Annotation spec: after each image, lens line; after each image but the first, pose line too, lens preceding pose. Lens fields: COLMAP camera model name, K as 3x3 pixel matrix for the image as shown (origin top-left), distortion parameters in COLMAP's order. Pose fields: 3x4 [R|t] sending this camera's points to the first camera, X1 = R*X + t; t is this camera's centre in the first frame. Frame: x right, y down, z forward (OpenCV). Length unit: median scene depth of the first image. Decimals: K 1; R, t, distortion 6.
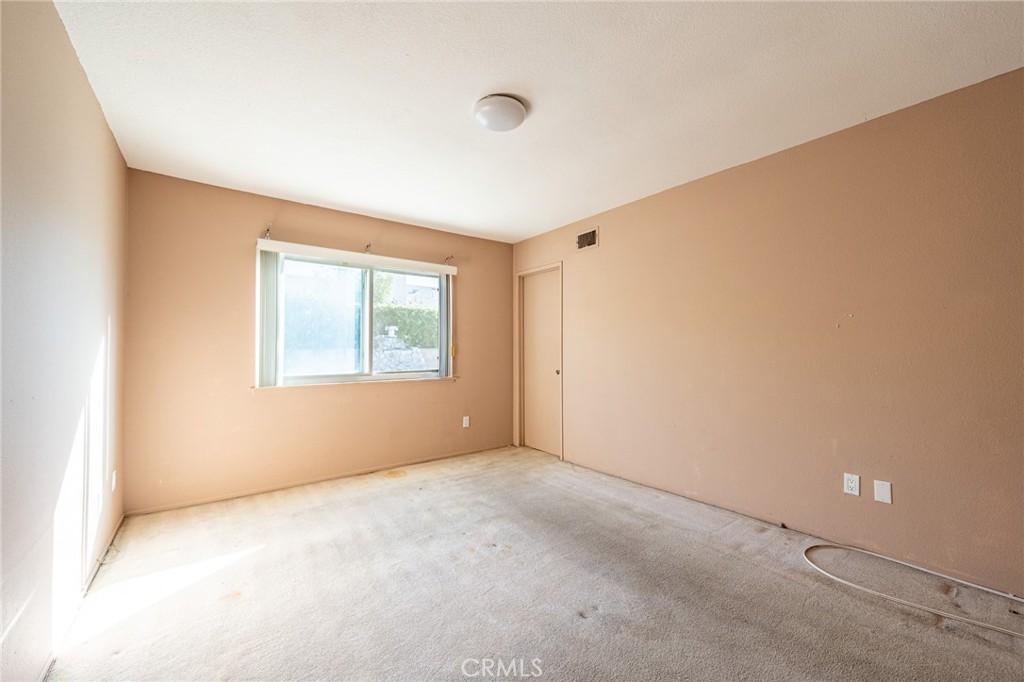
lens RADIAL K [[406.6, 0, 515.0], [0, 406.6, 343.7], [0, 0, 1]] dist [0.001474, -0.000047]
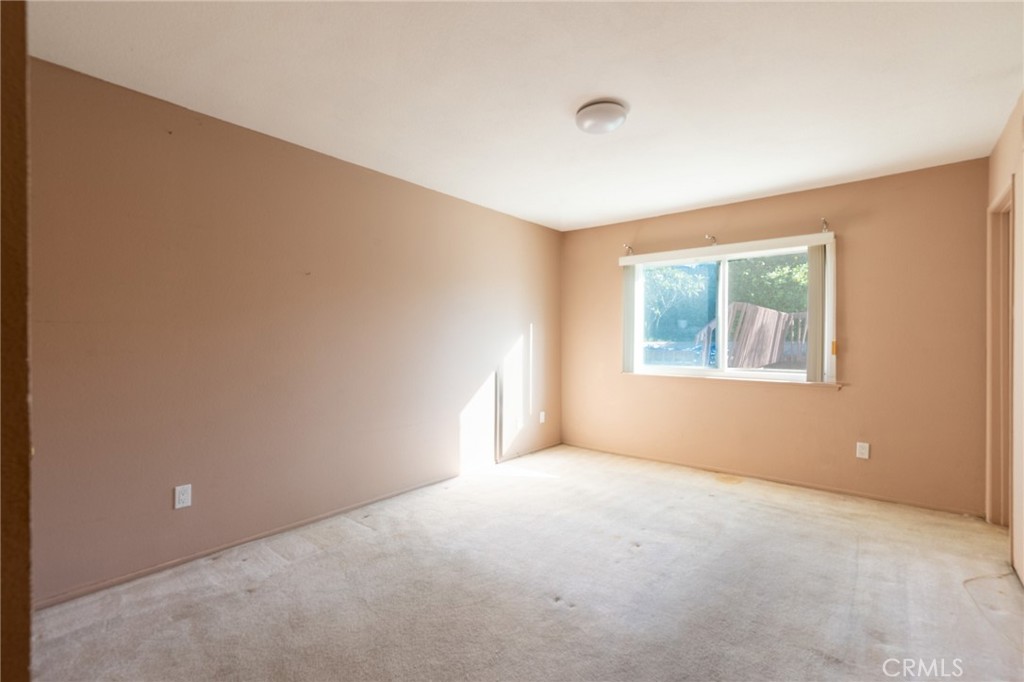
lens RADIAL K [[456.7, 0, 509.2], [0, 456.7, 341.6], [0, 0, 1]] dist [-0.002996, 0.000091]
pose [[0.211606, 0.005107, -0.977342, 0.654089], [0.009467, 0.999929, 0.007275, -0.005348], [0.977309, -0.010792, 0.211542, 0.320874]]
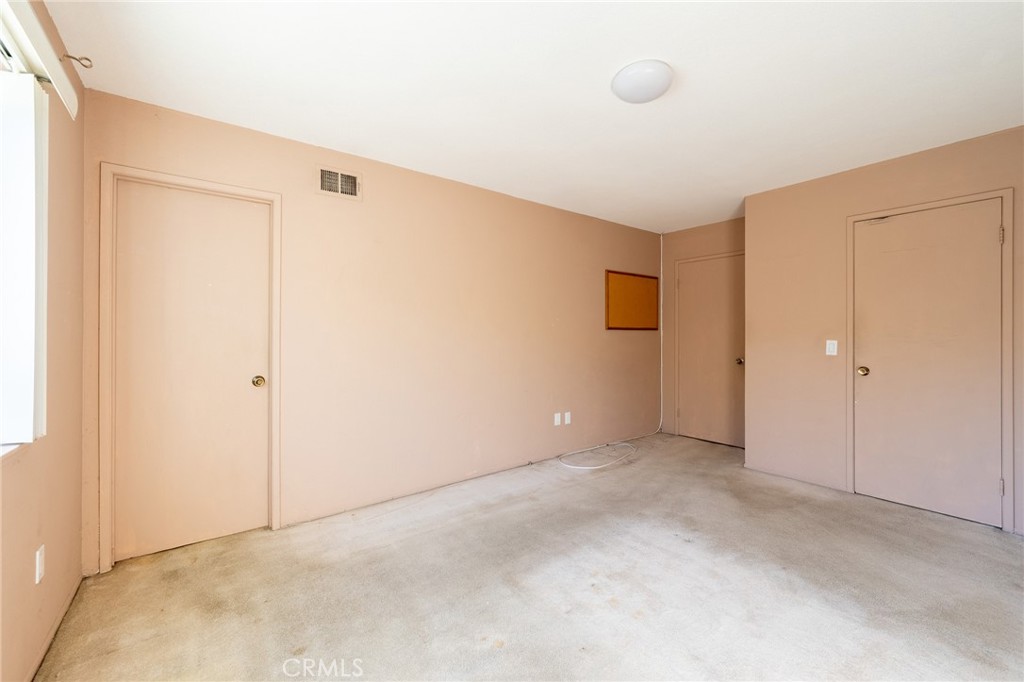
lens RADIAL K [[406.6, 0, 517.2], [0, 406.6, 337.0], [0, 0, 1]] dist [0.001474, -0.000047]
pose [[-0.003730, 0.007597, 0.999964, -0.583129], [-0.006132, 0.999952, -0.007619, 0.010893], [-0.999974, -0.006160, -0.003683, 0.791526]]
